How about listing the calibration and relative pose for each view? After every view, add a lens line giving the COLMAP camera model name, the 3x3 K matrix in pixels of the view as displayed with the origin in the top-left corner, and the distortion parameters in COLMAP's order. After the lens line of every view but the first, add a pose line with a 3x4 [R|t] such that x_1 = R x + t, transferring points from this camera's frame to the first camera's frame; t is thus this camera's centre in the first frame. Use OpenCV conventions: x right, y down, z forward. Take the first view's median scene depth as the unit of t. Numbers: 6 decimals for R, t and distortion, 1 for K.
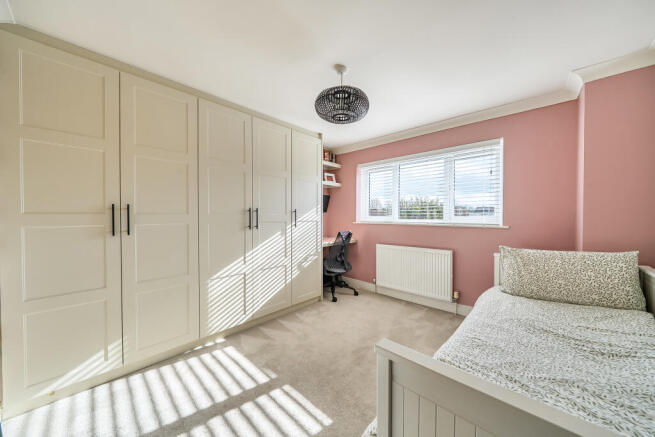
lens RADIAL K [[224.7, 0, 327.5], [0, 224.7, 218.5], [0, 0, 1]] dist [-0.000025, -0.000018]
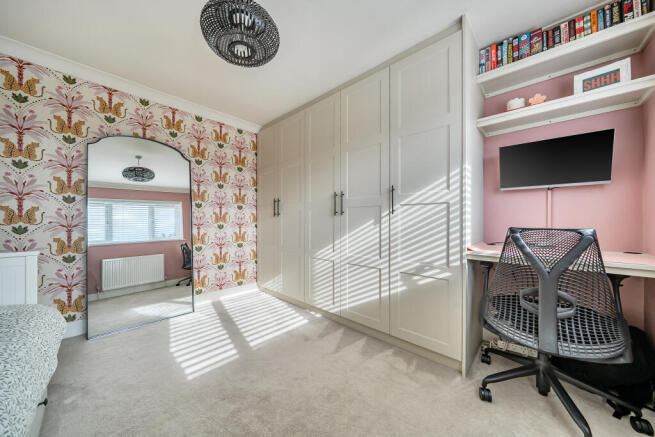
lens RADIAL K [[229.2, 0, 327.5], [0, 229.2, 218.5], [0, 0, 1]] dist [-0.031542, -0.000033]
pose [[-0.026512, -0.004730, -0.999637, 0.527853], [0.002518, 0.999985, -0.004799, 0.056629], [0.999645, -0.002645, -0.026500, 0.873394]]
